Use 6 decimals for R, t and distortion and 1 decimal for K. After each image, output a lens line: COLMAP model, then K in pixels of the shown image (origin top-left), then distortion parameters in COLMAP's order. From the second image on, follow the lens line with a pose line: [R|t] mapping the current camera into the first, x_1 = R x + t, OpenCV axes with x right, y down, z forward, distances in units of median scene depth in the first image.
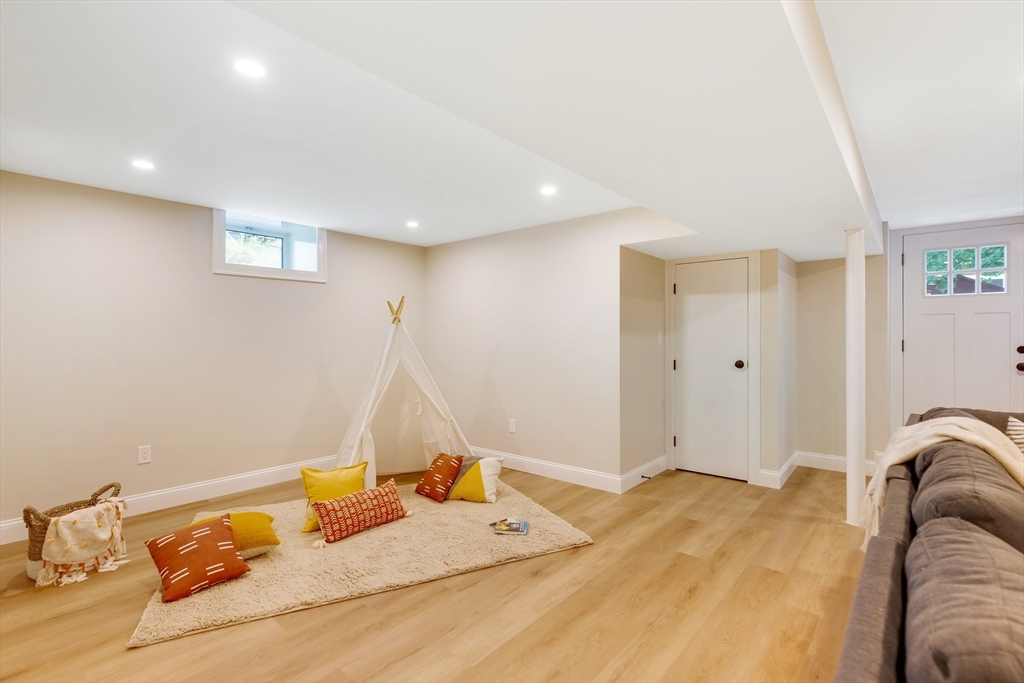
lens RADIAL K [[469.8, 0, 513.4], [0, 469.8, 340.1], [0, 0, 1]] dist [0.012030, 0.001078]
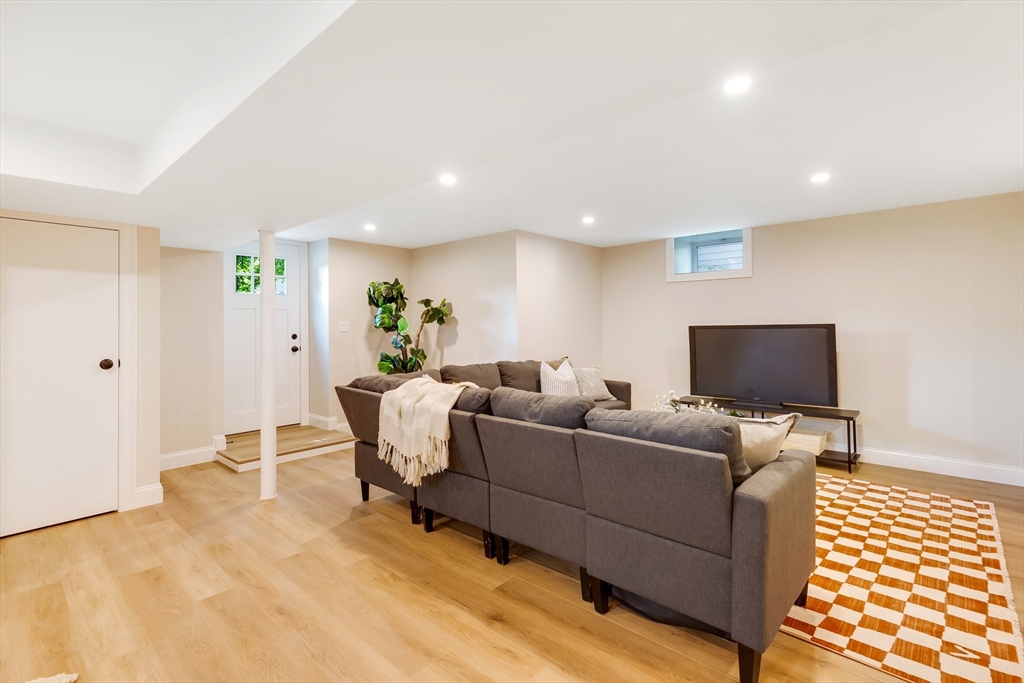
lens RADIAL K [[469.8, 0, 520.4], [0, 469.8, 318.8], [0, 0, 1]] dist [0.012030, 0.001078]
pose [[0.048667, 0.014903, 0.998704, -0.342545], [0.015528, 0.999757, -0.015676, -0.001625], [-0.998694, 0.016270, 0.048424, 0.338519]]
